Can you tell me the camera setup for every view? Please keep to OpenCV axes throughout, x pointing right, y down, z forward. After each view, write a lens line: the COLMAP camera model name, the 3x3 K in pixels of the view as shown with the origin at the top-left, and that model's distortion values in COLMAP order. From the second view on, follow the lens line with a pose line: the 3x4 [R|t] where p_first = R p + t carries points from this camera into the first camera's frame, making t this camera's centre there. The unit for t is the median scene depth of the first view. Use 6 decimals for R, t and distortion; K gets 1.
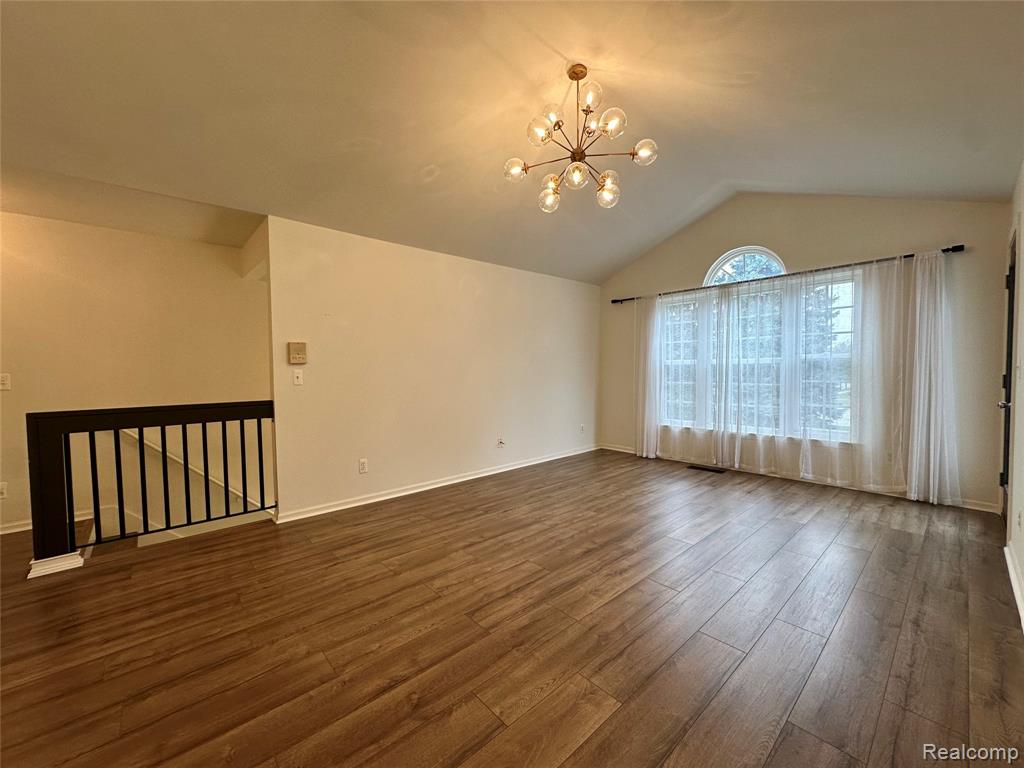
lens RADIAL K [[407.5, 0, 513.9], [0, 407.5, 386.3], [0, 0, 1]] dist [-0.005731, 0.000187]
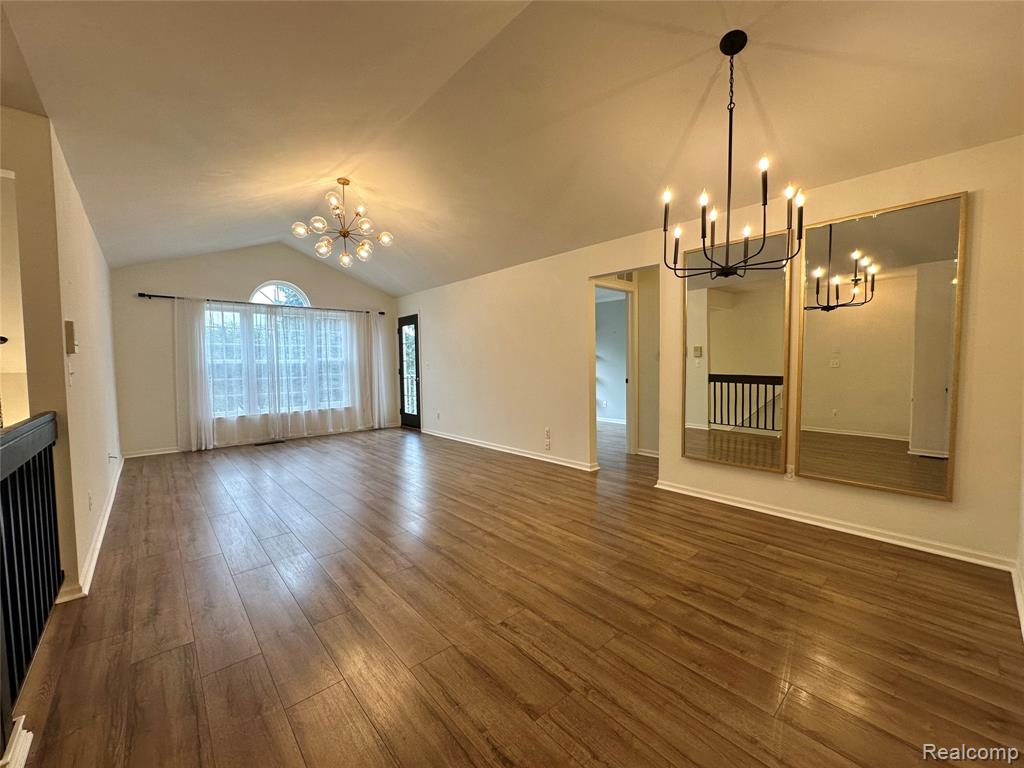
lens RADIAL K [[407.5, 0, 514.8], [0, 407.5, 384.1], [0, 0, 1]] dist [-0.005731, 0.000187]
pose [[0.000880, -0.038280, 0.999267, -0.902517], [0.053215, 0.997853, 0.038179, 0.004841], [-0.998583, 0.053142, 0.002916, 0.210355]]
